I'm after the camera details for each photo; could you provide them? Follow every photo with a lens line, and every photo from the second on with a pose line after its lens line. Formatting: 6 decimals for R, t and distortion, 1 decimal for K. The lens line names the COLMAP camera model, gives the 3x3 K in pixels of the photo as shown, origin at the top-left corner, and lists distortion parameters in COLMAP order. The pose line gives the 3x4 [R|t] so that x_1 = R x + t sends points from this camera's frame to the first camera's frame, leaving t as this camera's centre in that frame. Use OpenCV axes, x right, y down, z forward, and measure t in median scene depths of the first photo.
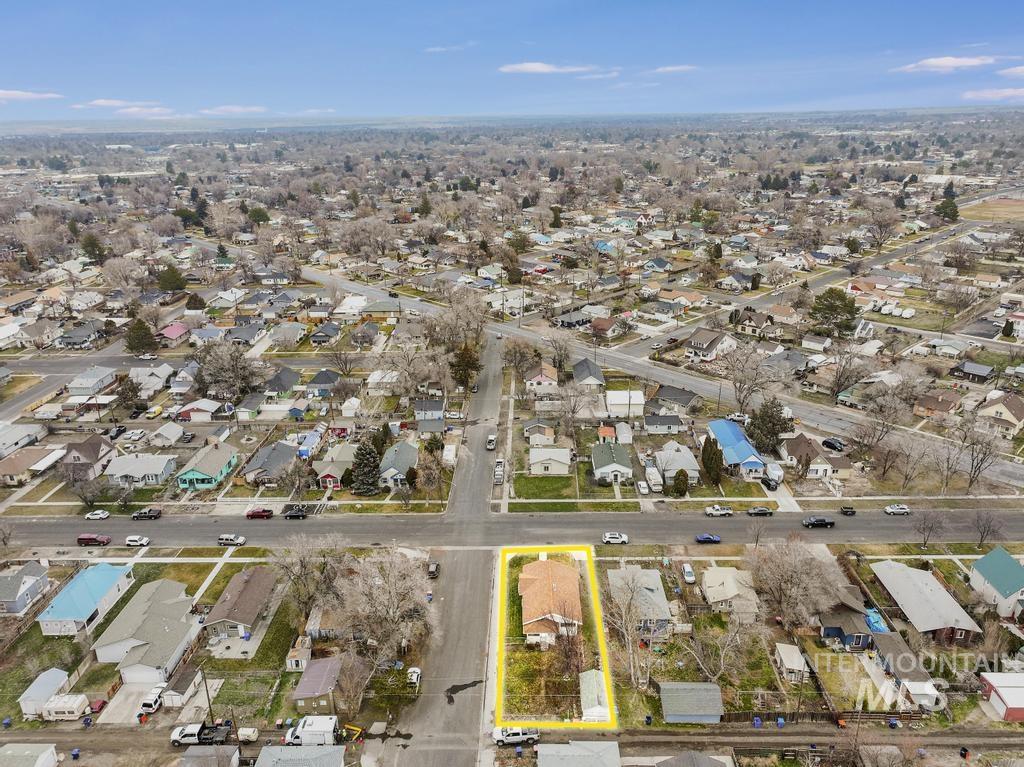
lens RADIAL K [[709.5, 0, 515.2], [0, 709.5, 399.8], [0, 0, 1]] dist [0.006944, 0.003706]
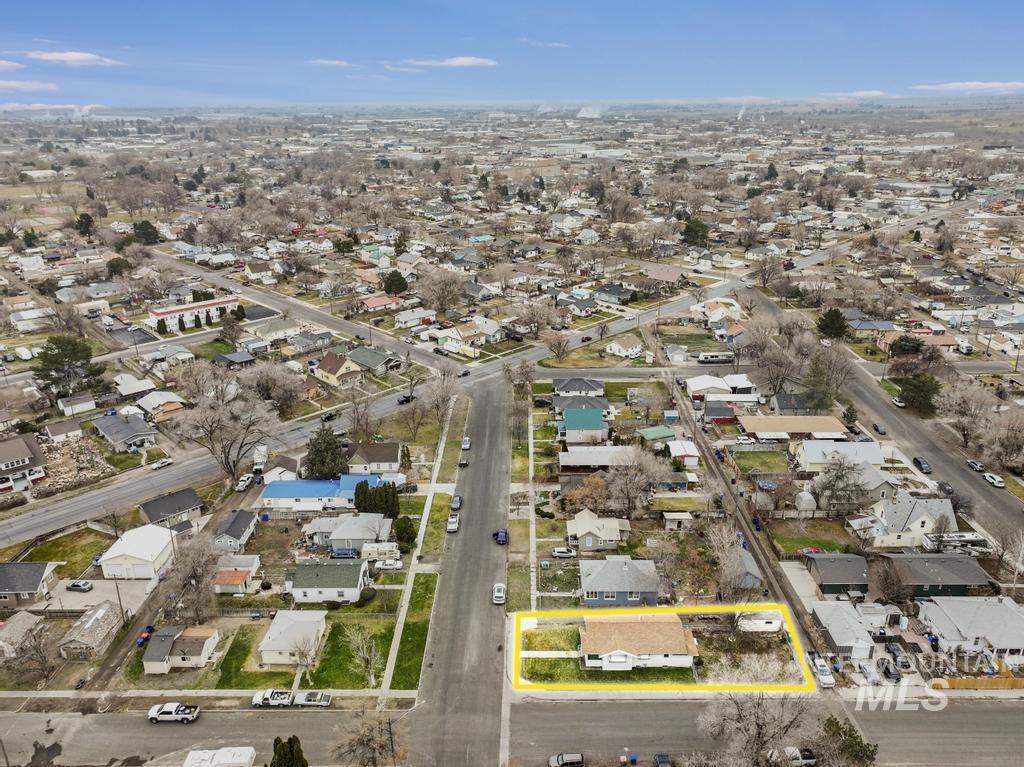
lens RADIAL K [[733.1, 0, 515.7], [0, 733.1, 380.2], [0, 0, 1]] dist [0.006359, 0.003665]
pose [[-0.009411, -0.335725, 0.941913, -0.562792], [0.381924, 0.869335, 0.313672, -0.279879], [-0.924146, 0.362691, 0.120040, 0.699152]]
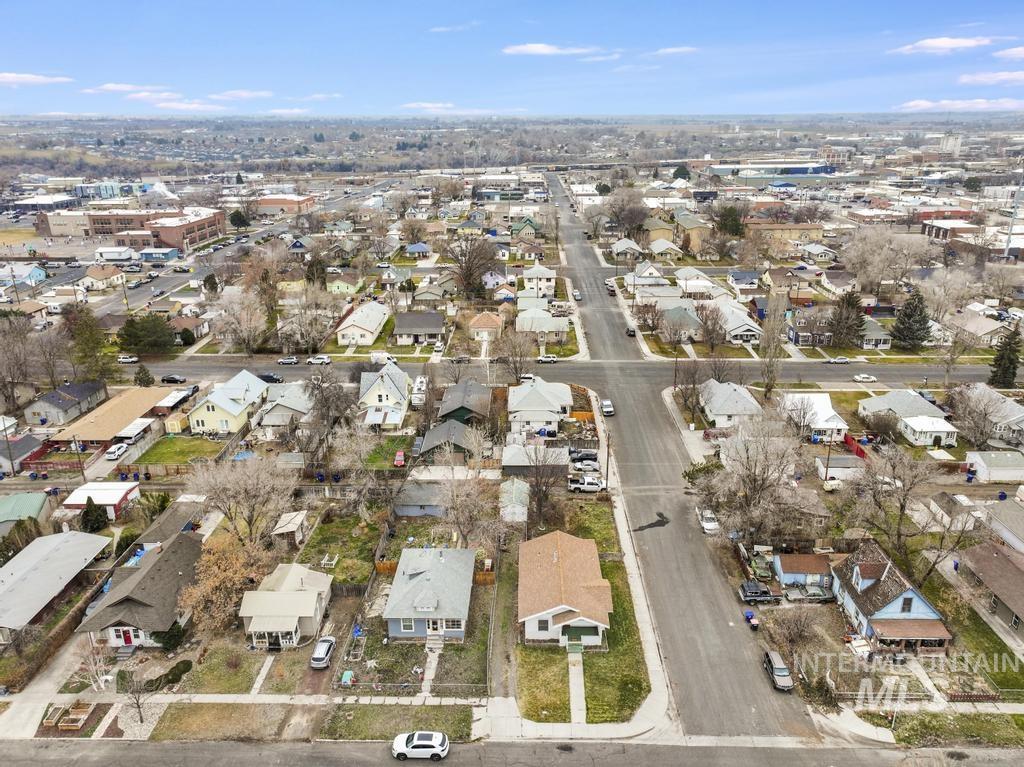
lens RADIAL K [[733.1, 0, 515.7], [0, 733.1, 380.2], [0, 0, 1]] dist [0.006359, 0.003665]
pose [[-0.999722, 0.023033, 0.005063, 0.065825], [0.020628, 0.750015, 0.661099, -0.257082], [0.011430, 0.661019, -0.750282, 1.077557]]
